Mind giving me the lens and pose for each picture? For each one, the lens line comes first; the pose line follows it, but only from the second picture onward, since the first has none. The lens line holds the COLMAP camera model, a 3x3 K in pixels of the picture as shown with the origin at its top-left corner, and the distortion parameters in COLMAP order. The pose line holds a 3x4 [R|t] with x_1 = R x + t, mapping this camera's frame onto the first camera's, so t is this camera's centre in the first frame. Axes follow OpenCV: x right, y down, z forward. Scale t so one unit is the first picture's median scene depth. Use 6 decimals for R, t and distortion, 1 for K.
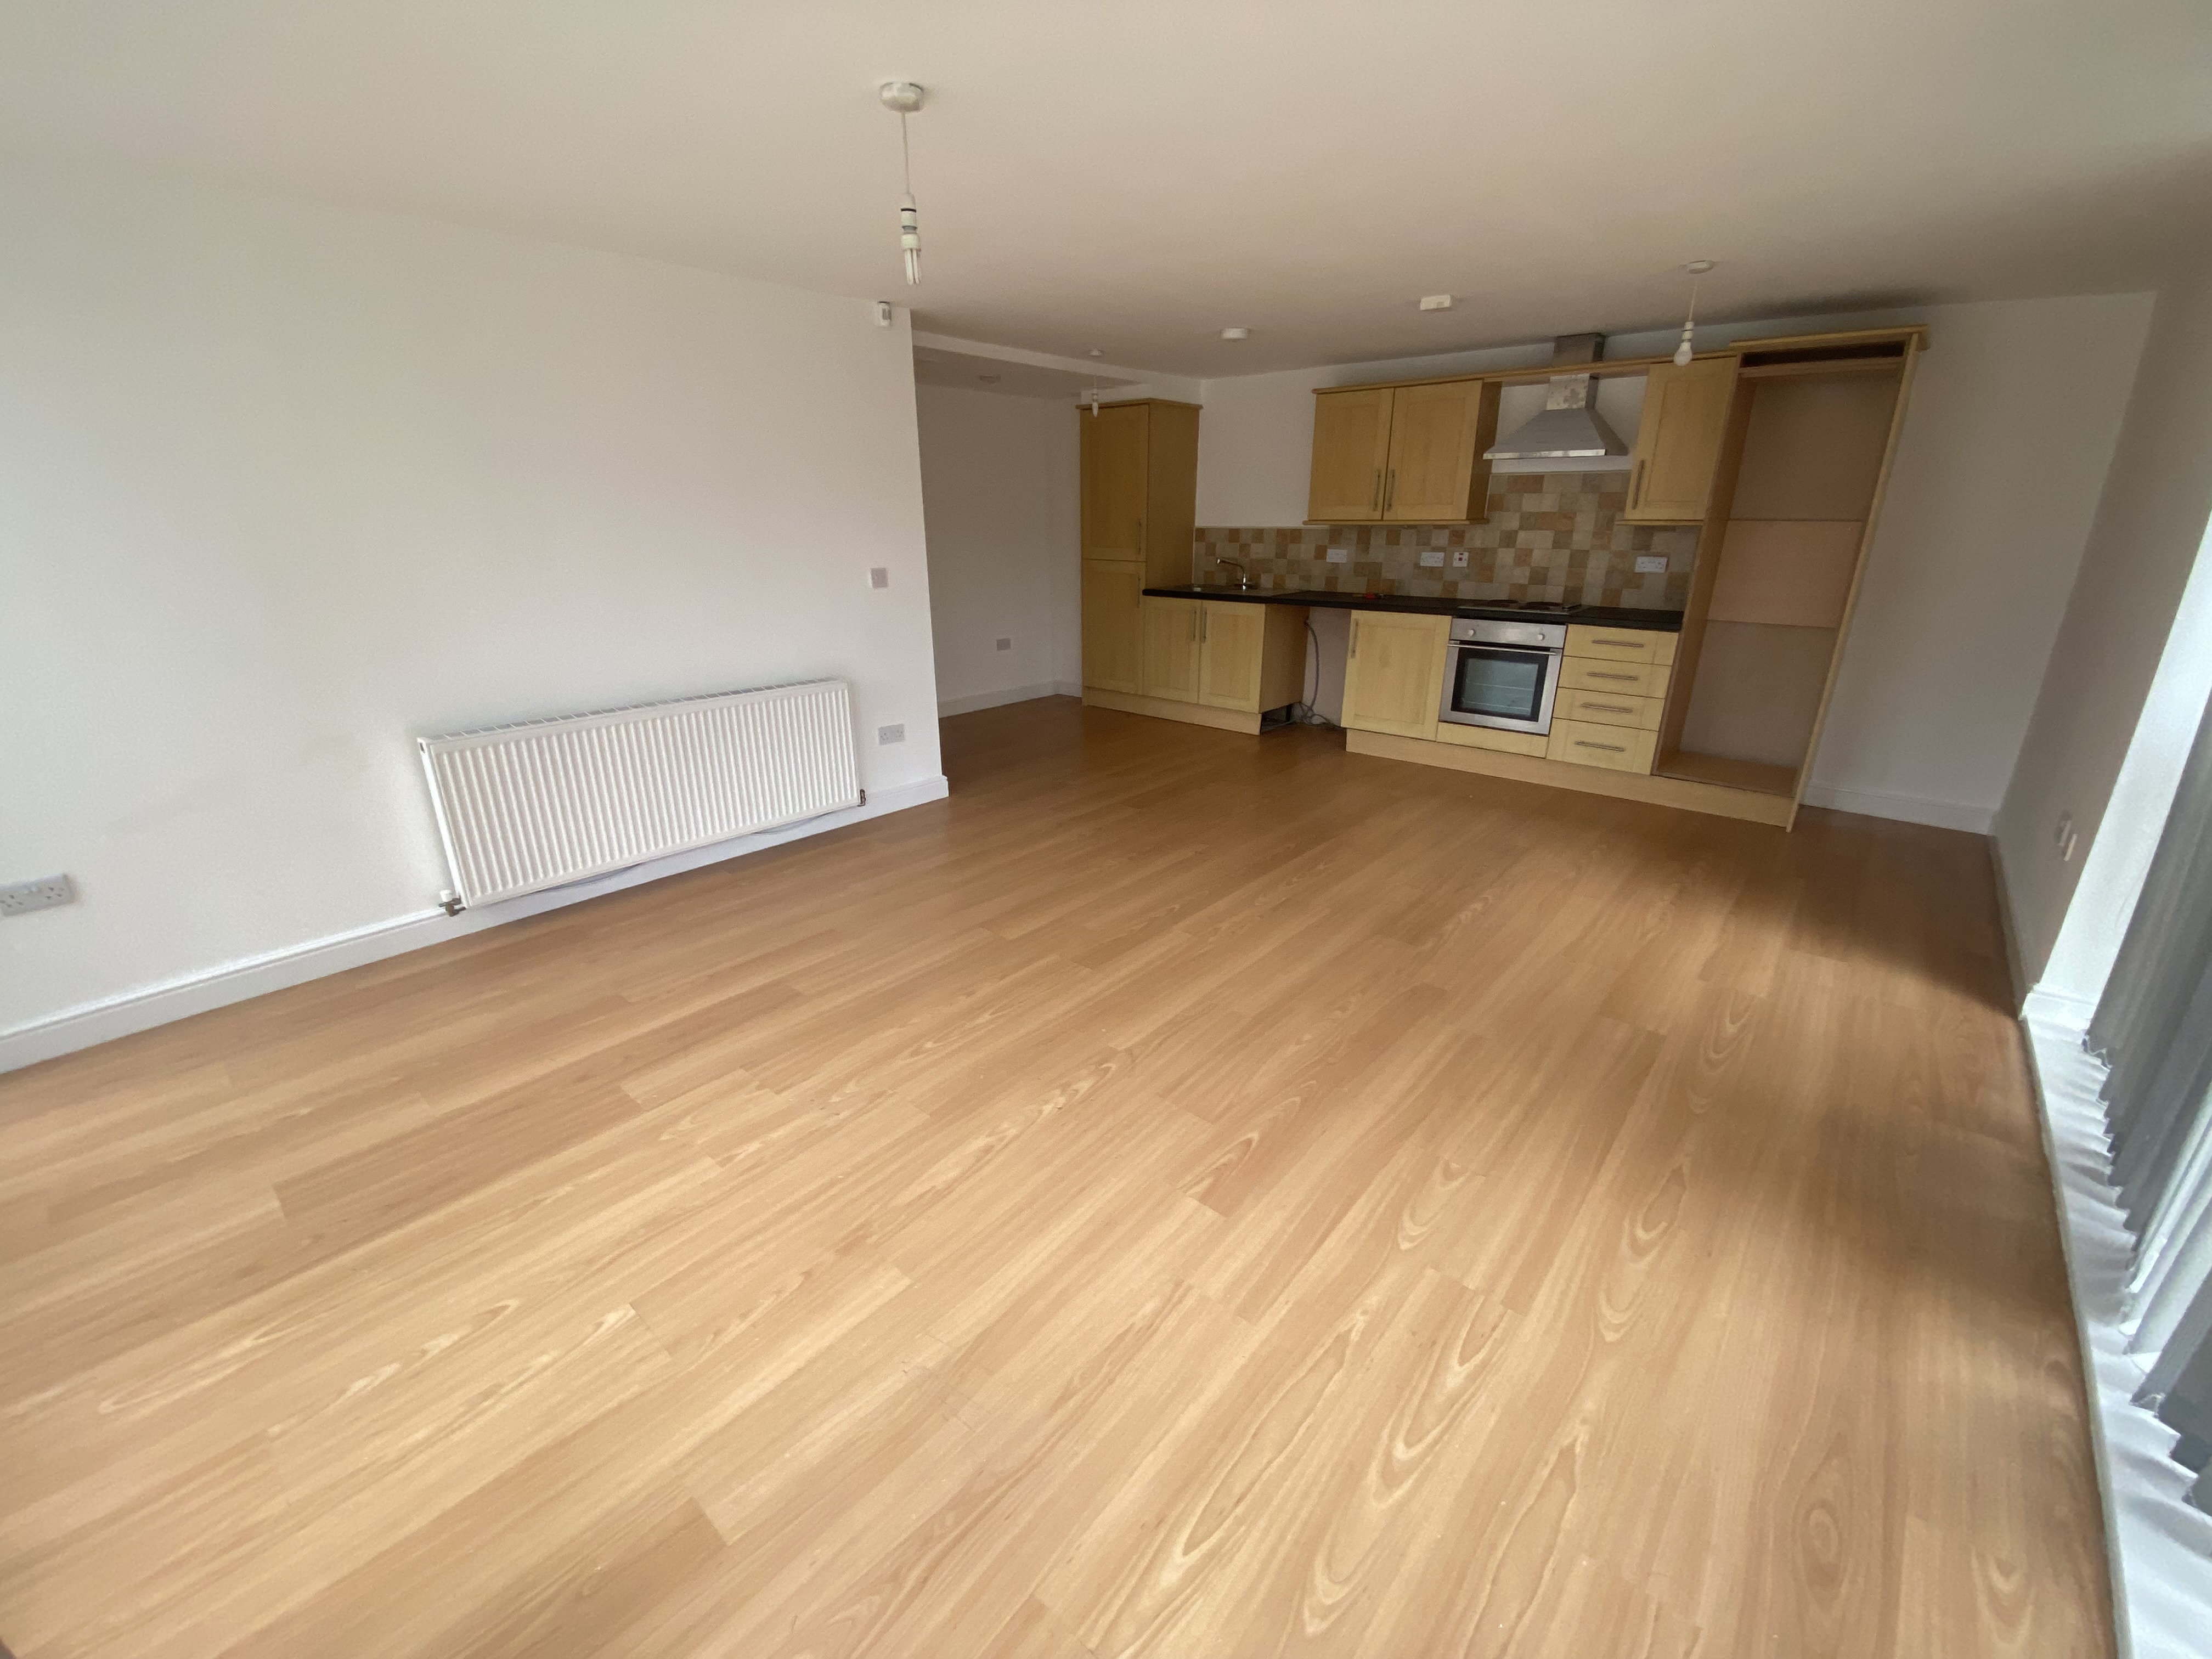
lens RADIAL K [[885.3, 0, 1105.0], [0, 885.3, 835.5], [0, 0, 1]] dist [0.023130, -0.025130]
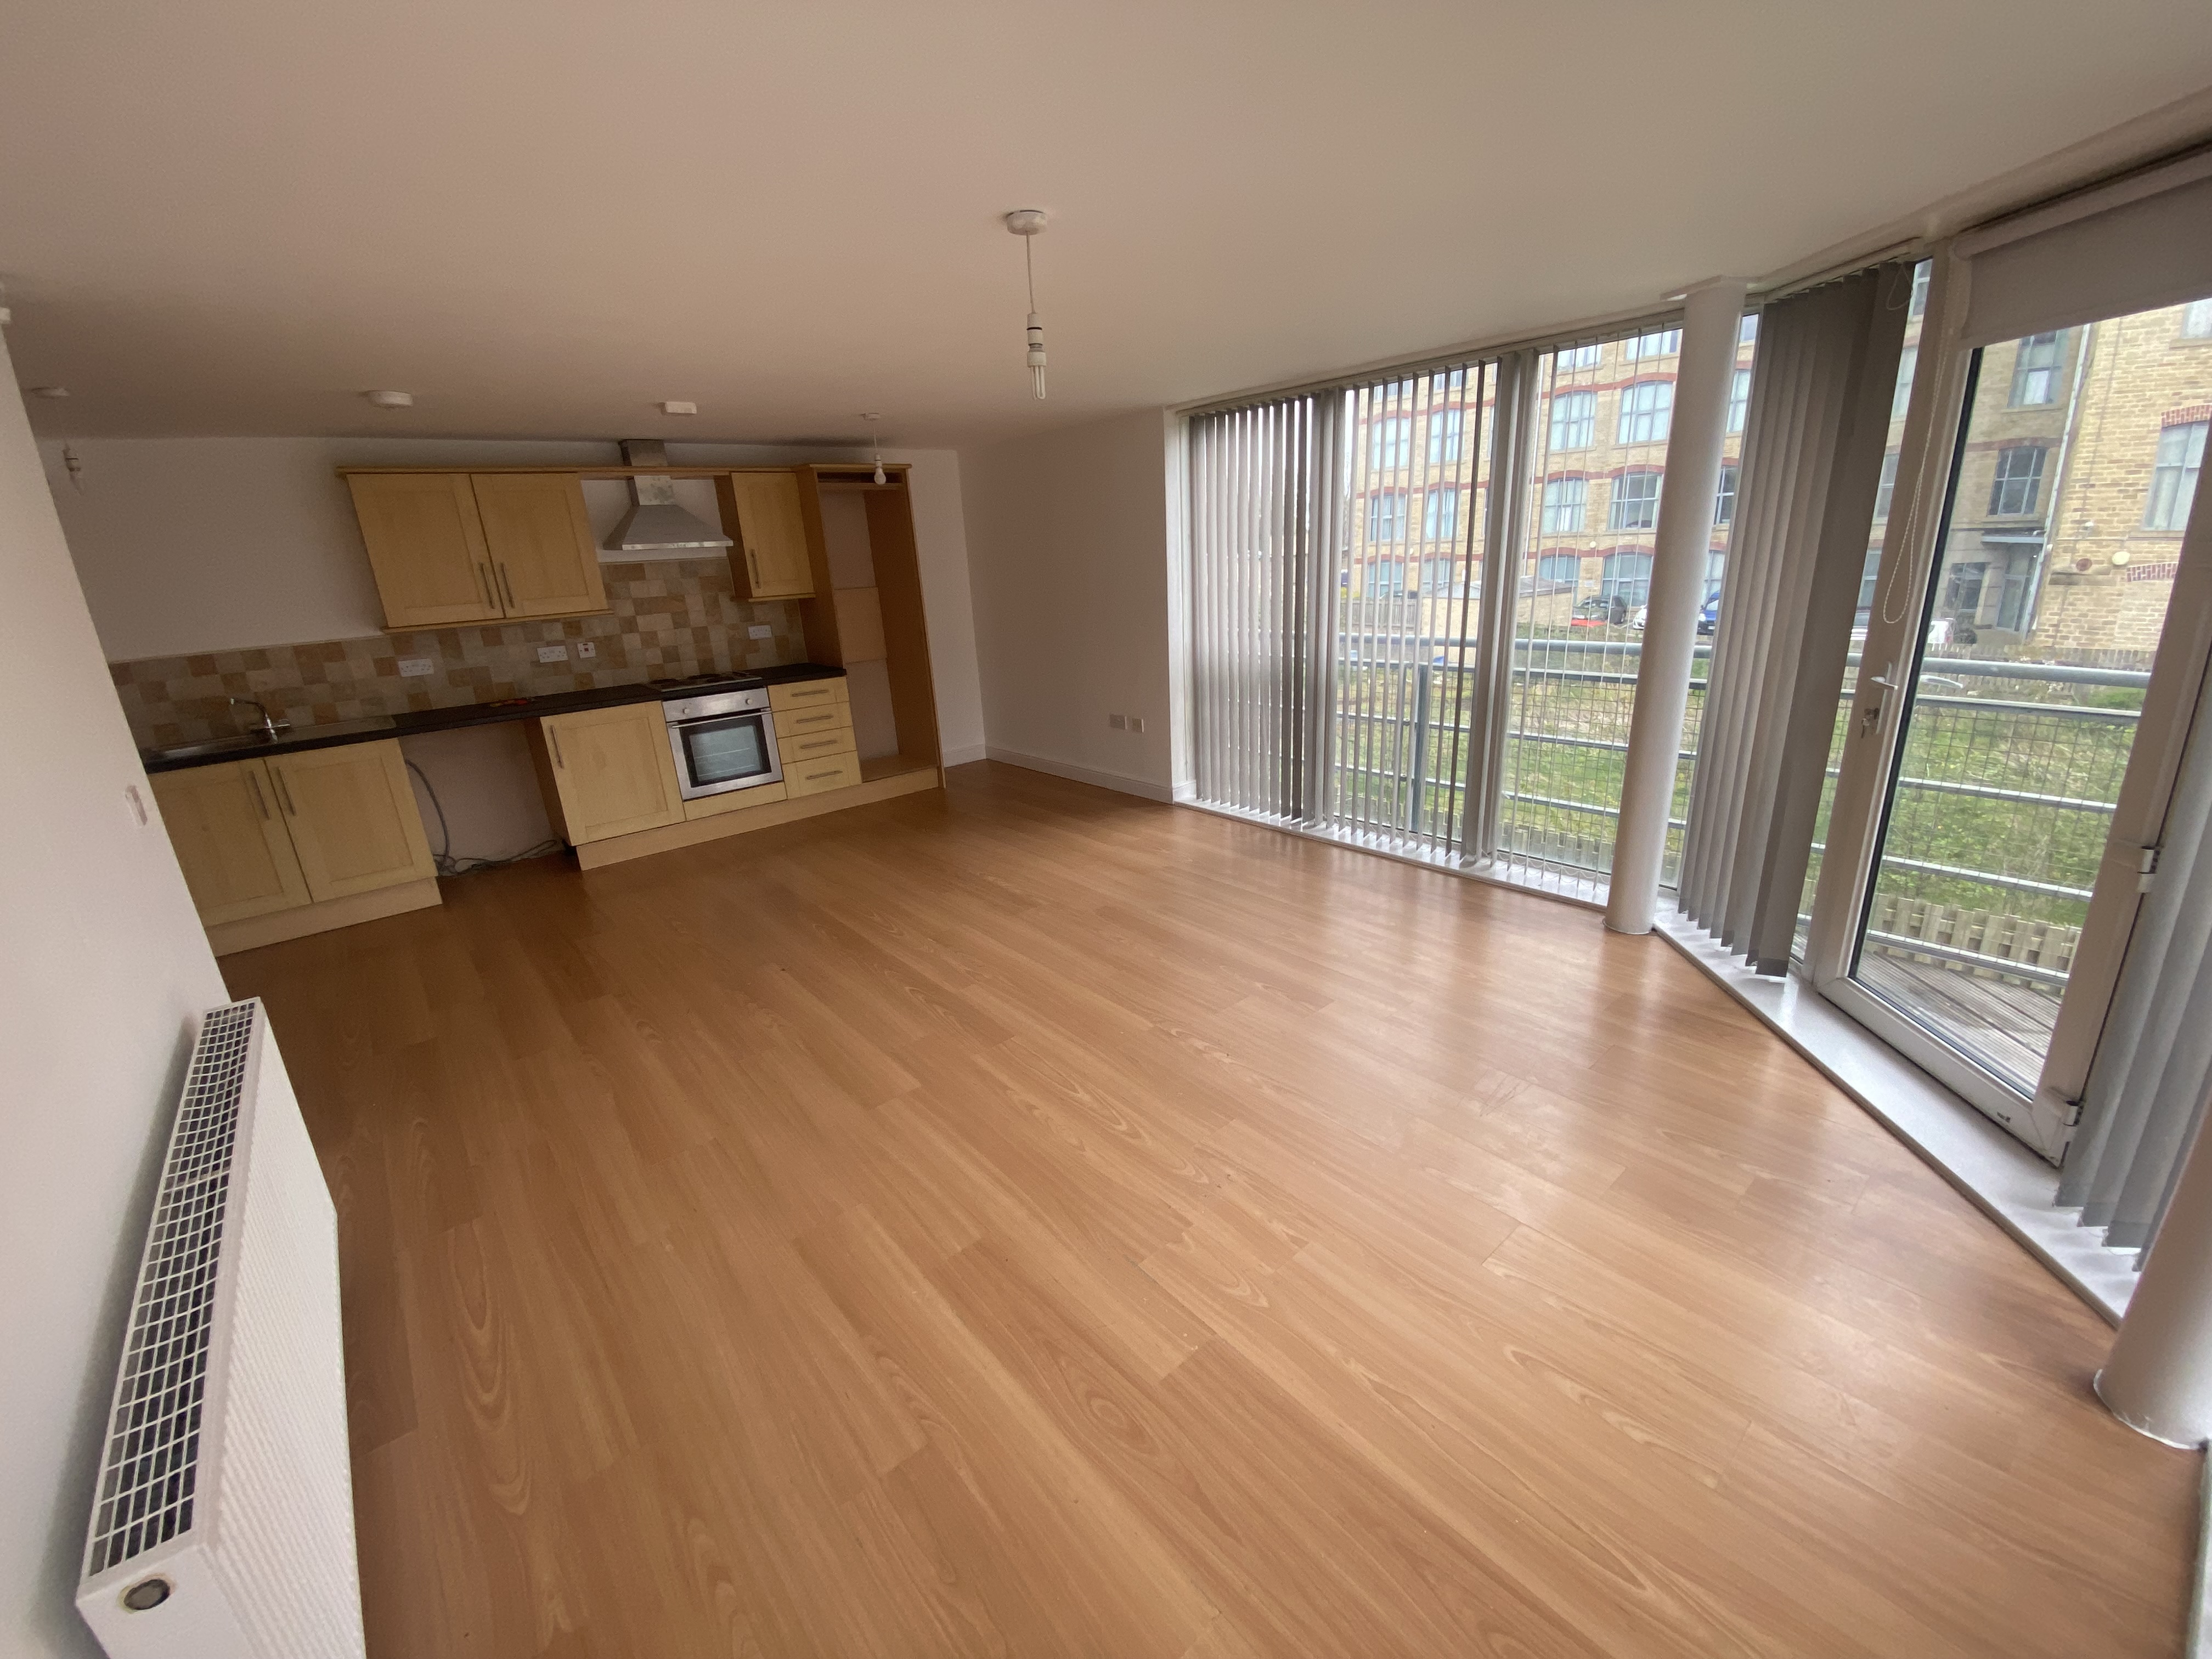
lens RADIAL K [[885.3, 0, 1105.0], [0, 885.3, 835.5], [0, 0, 1]] dist [0.023130, -0.025130]
pose [[0.150075, -0.314377, 0.937360, -0.525744], [0.386706, 0.891231, 0.236993, -0.153633], [-0.909910, 0.326917, 0.255324, 0.331686]]
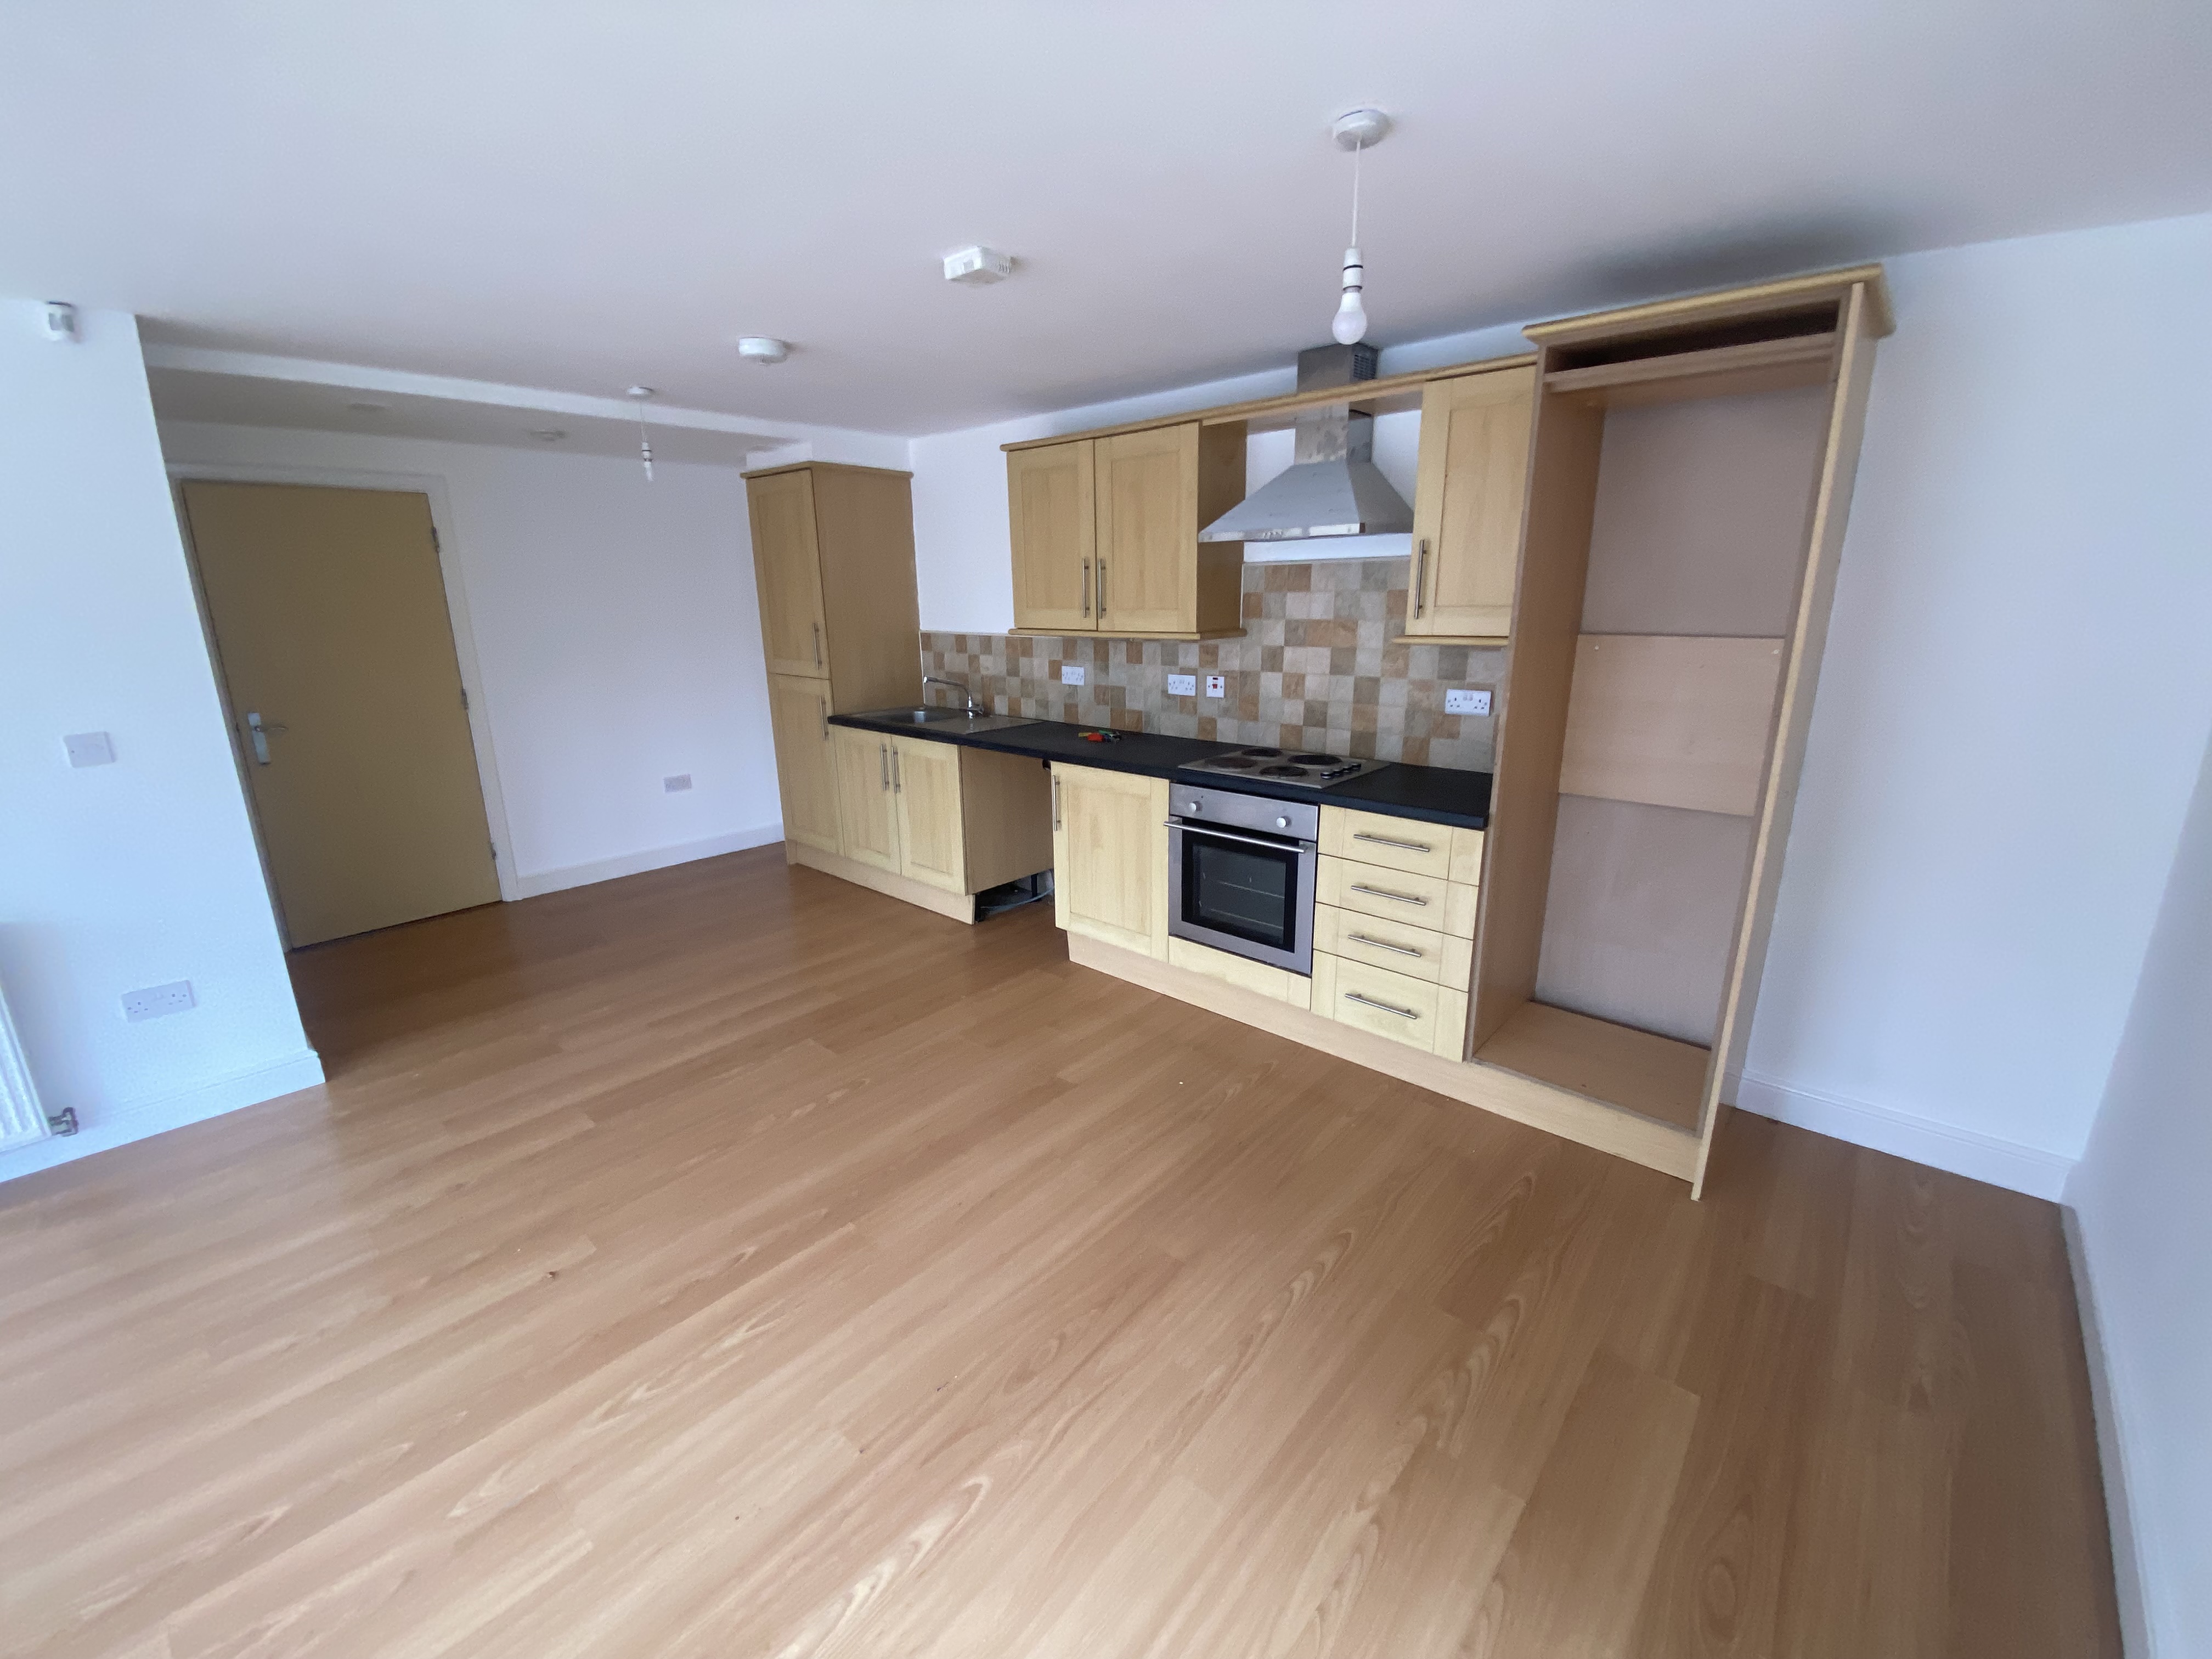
lens RADIAL K [[885.3, 0, 1105.0], [0, 885.3, 835.5], [0, 0, 1]] dist [0.023130, -0.025130]
pose [[0.999980, -0.003757, -0.004998, 0.345307], [0.003327, 0.996503, -0.083487, -0.152912], [0.005295, 0.083469, 0.996496, 0.365521]]
